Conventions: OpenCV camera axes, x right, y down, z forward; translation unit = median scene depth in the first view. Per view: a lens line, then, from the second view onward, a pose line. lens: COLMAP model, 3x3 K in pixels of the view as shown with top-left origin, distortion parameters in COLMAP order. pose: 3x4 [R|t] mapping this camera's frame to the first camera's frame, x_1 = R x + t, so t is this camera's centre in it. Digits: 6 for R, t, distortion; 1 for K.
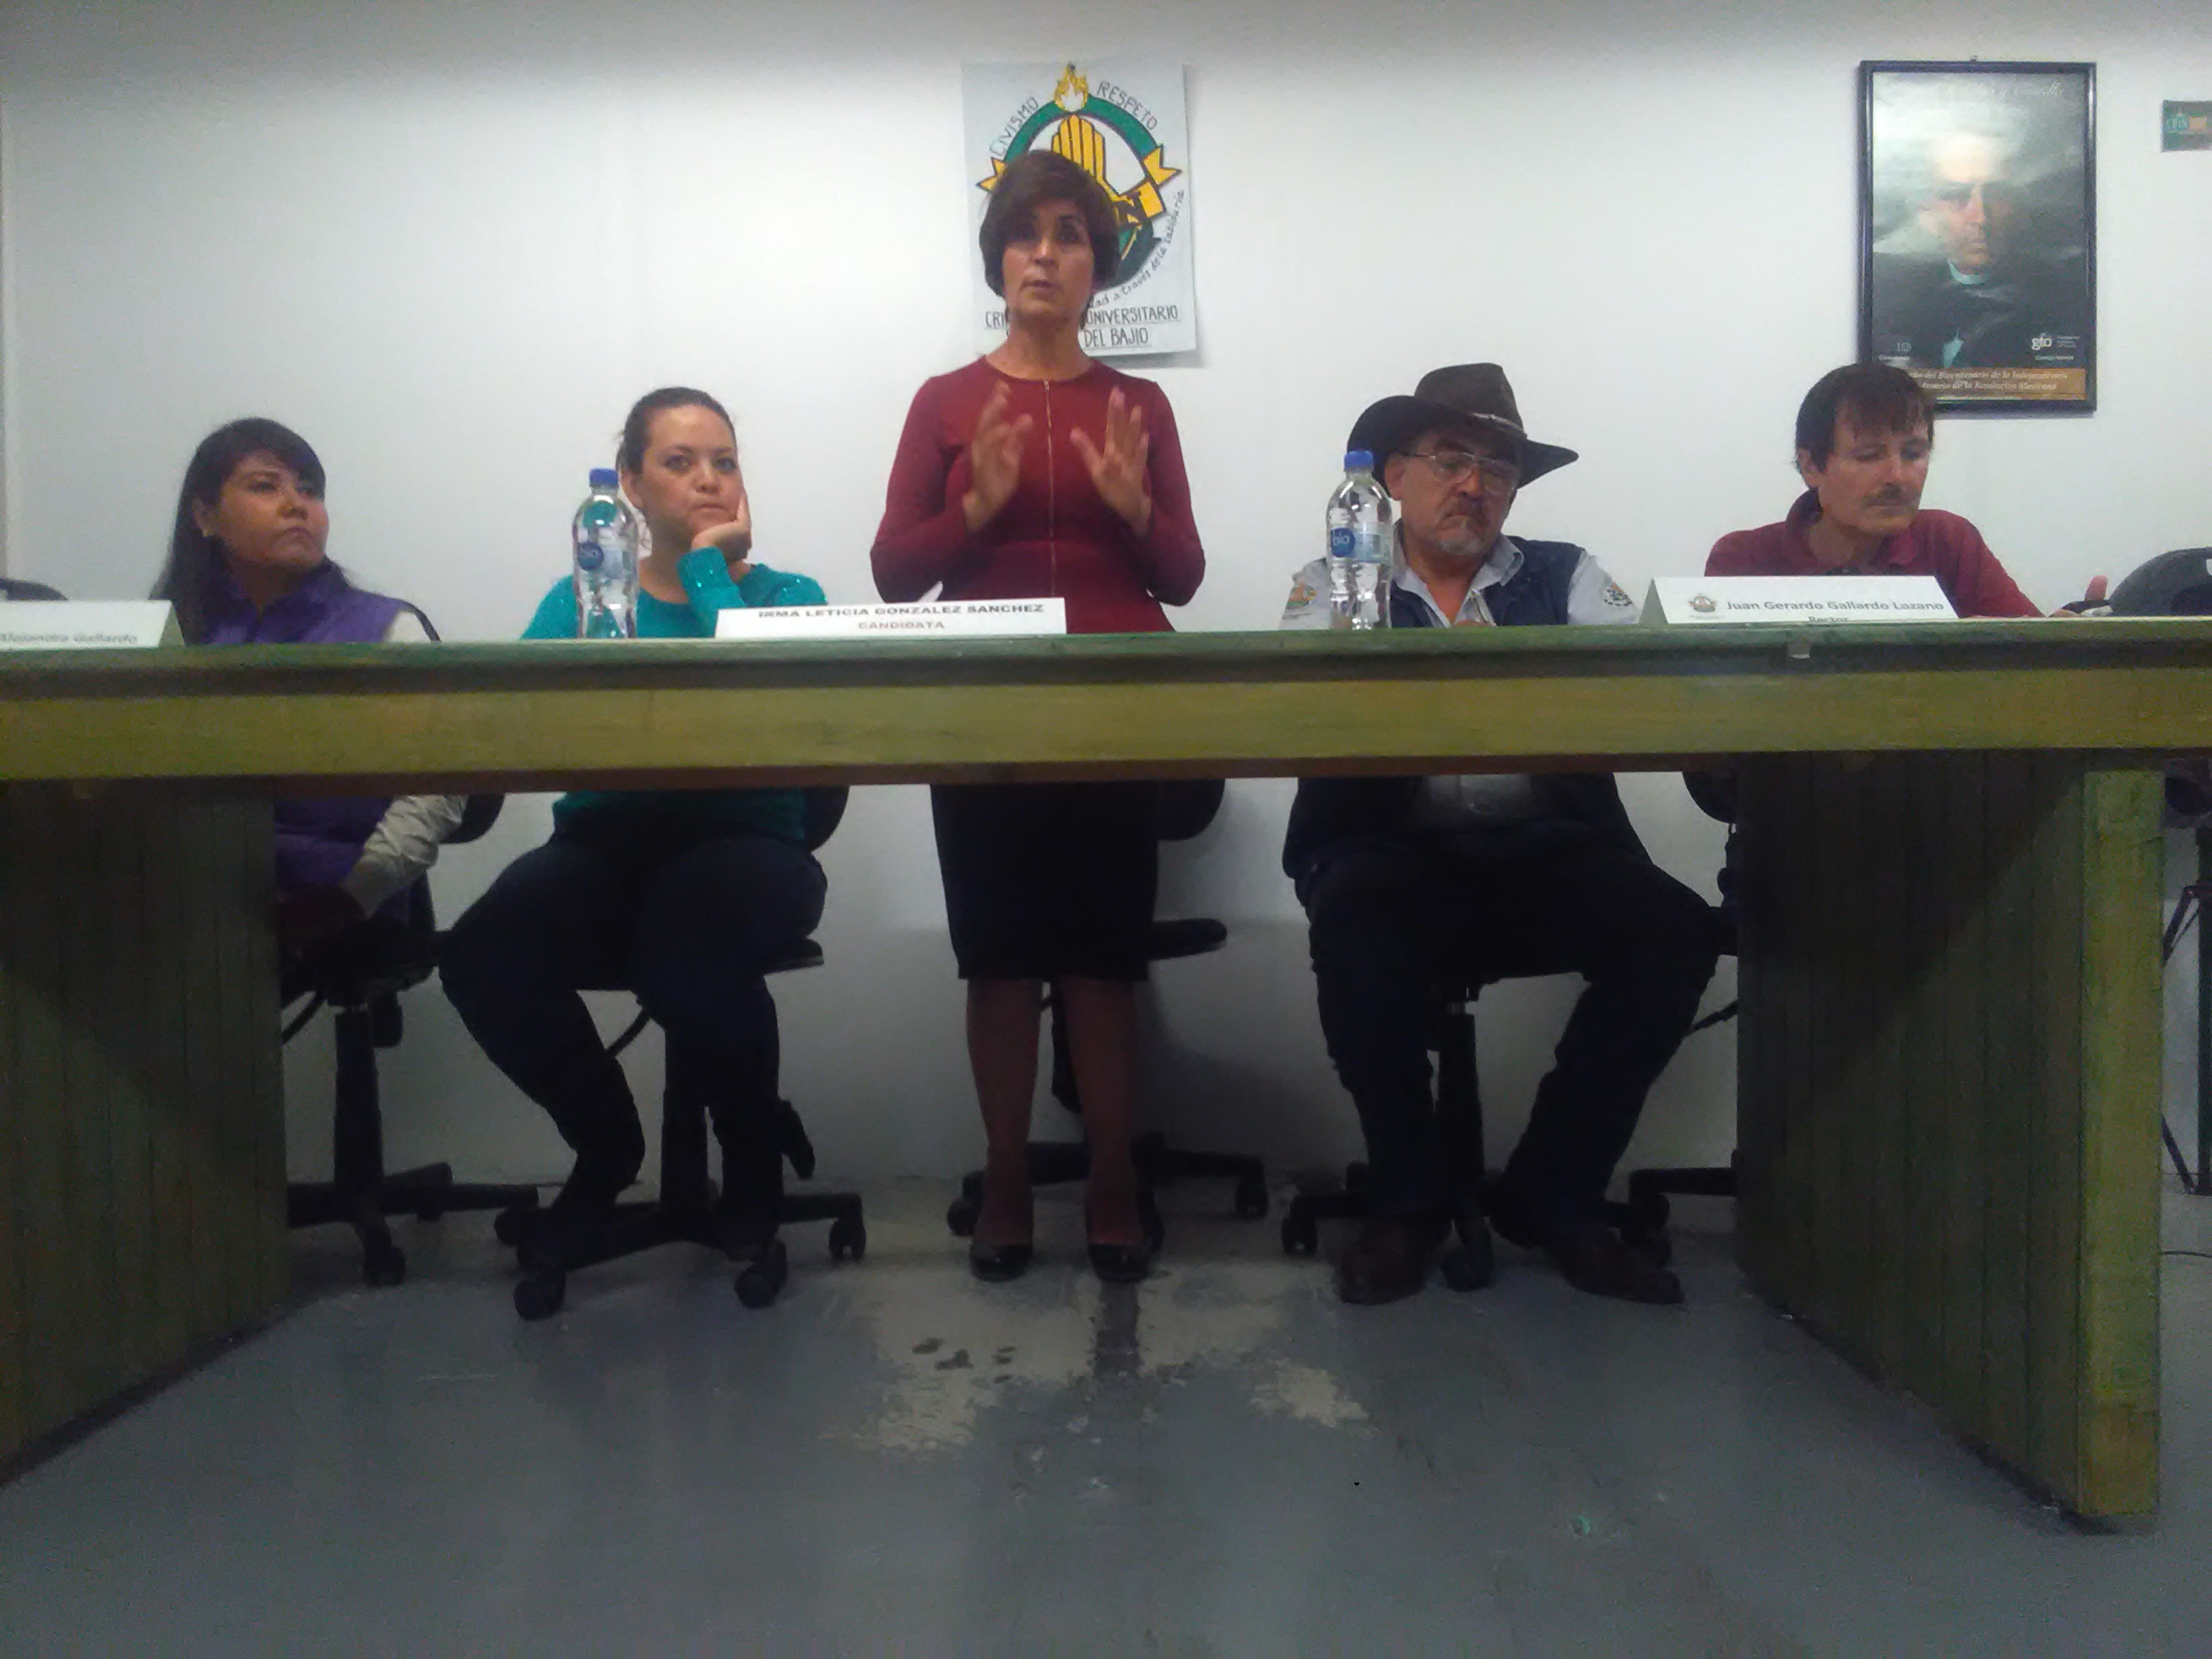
lens RADIAL K [[1761.4, 0, 1092.9], [0, 1761.4, 842.6], [0, 0, 1]] dist [0.110612, -0.203121]
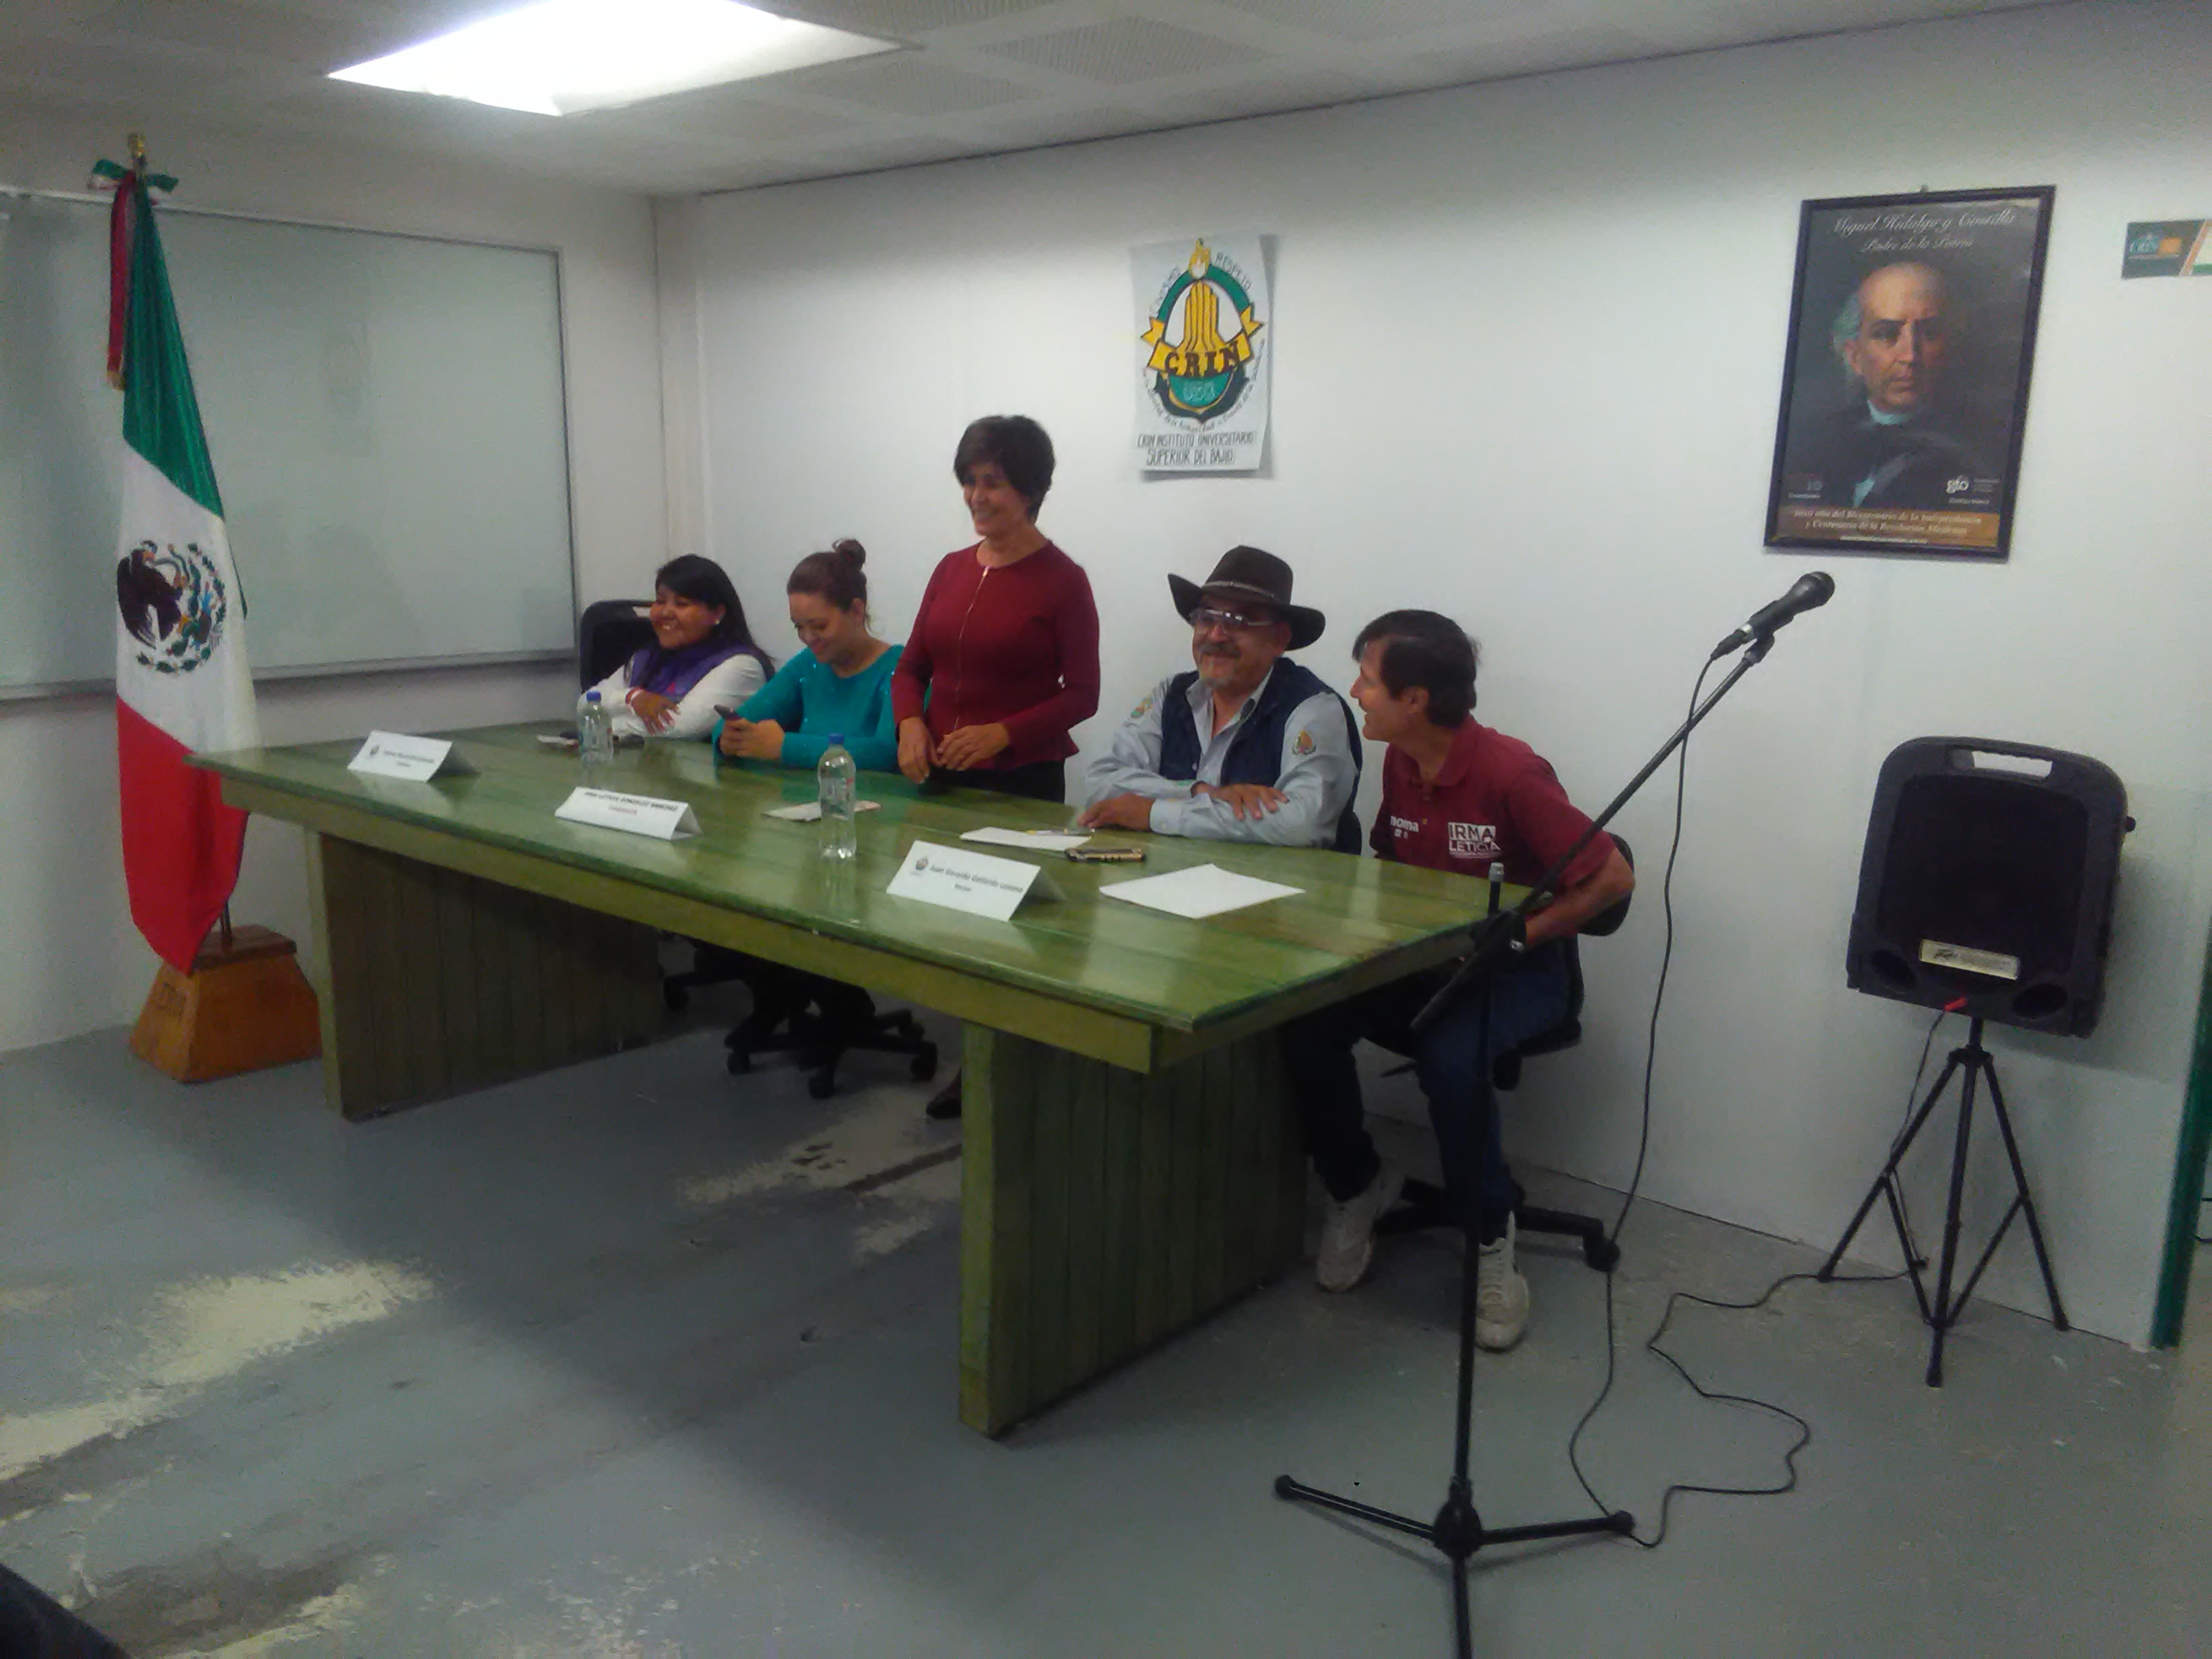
lens RADIAL K [[1761.4, 0, 1092.9], [0, 1761.4, 842.6], [0, 0, 1]] dist [0.110612, -0.203121]
pose [[0.765947, 0.159798, -0.622728, 0.809016], [-0.035420, 0.977635, 0.207305, -0.272748], [0.641927, -0.136728, 0.754477, -0.091685]]
